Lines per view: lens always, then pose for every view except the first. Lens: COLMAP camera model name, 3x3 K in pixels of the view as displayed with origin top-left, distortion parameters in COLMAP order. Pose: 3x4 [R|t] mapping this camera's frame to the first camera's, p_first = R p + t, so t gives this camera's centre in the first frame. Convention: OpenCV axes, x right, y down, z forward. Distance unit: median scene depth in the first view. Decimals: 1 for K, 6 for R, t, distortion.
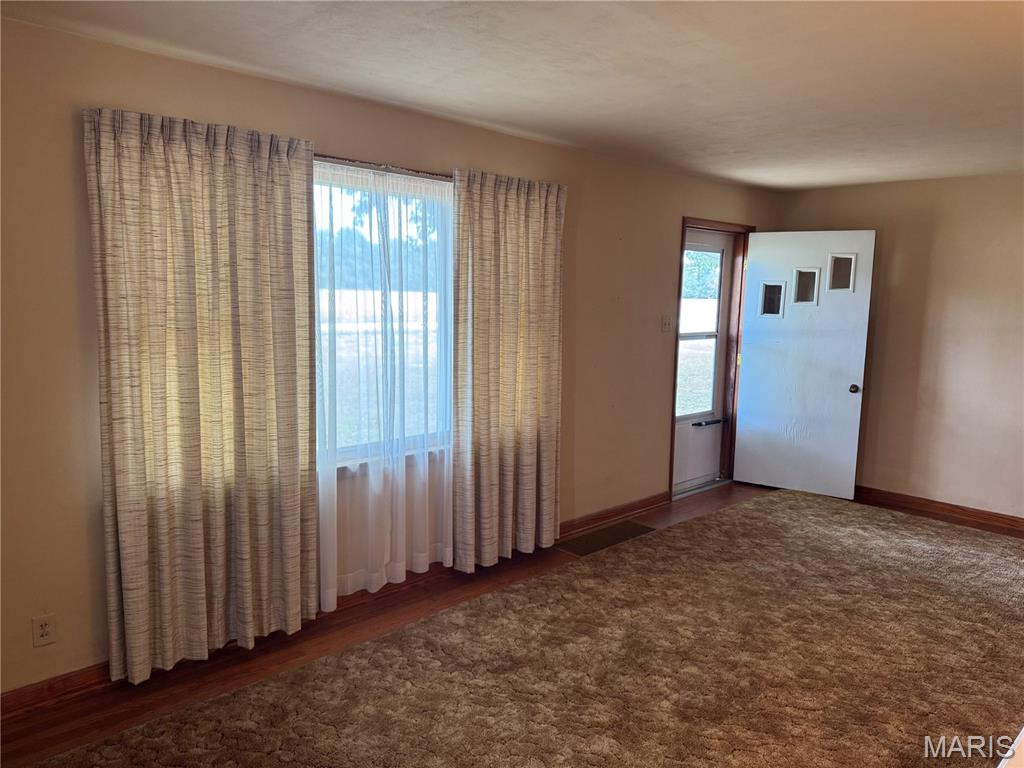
lens RADIAL K [[717.2, 0, 519.4], [0, 717.2, 378.8], [0, 0, 1]] dist [0.063403, -0.103297]
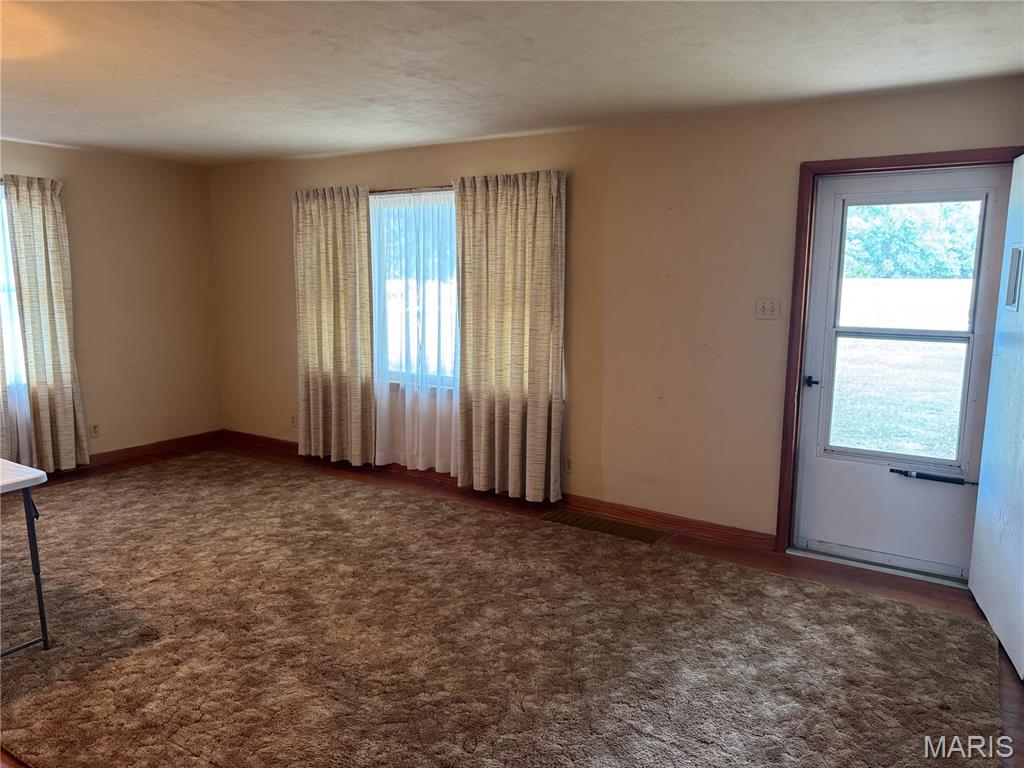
lens RADIAL K [[717.2, 0, 523.0], [0, 717.2, 385.7], [0, 0, 1]] dist [0.063403, -0.103297]
pose [[0.239838, 0.130073, -0.962060, 1.213166], [-0.118364, 0.987508, 0.104006, -0.063462], [0.963570, 0.088929, 0.252238, 0.773300]]
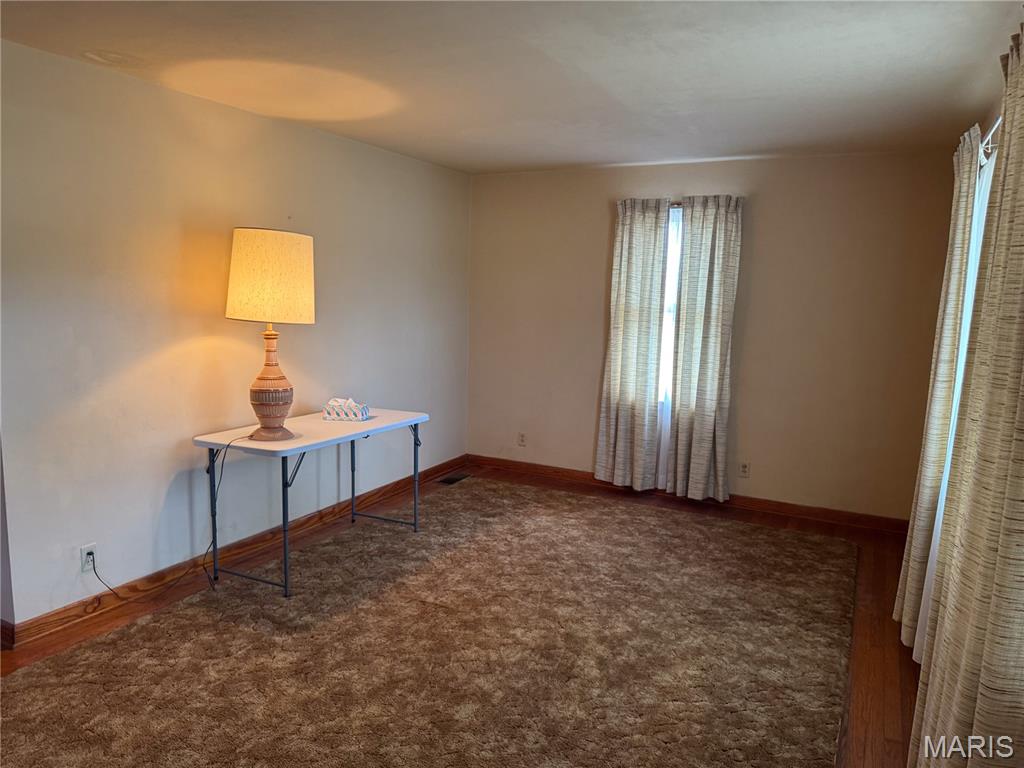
lens RADIAL K [[717.2, 0, 511.1], [0, 717.2, 391.6], [0, 0, 1]] dist [0.063403, -0.103297]
pose [[-0.947094, 0.000829, -0.320955, 0.423716], [-0.082305, 0.965930, 0.245366, -0.147725], [0.310224, 0.258801, -0.914759, 1.364764]]
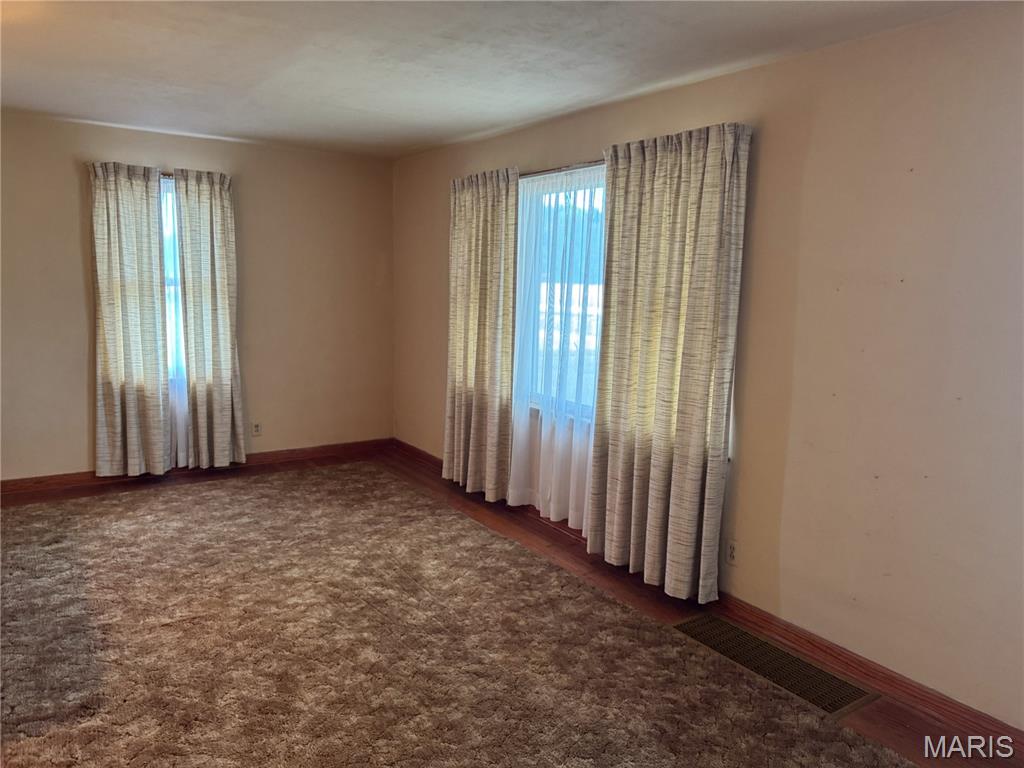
lens RADIAL K [[717.2, 0, 508.4], [0, 717.2, 385.4], [0, 0, 1]] dist [0.063403, -0.103297]
pose [[-0.173936, 0.122174, -0.977149, 0.916328], [-0.144649, 0.978341, 0.148071, -0.092033], [0.974075, 0.167098, -0.152496, 1.015959]]
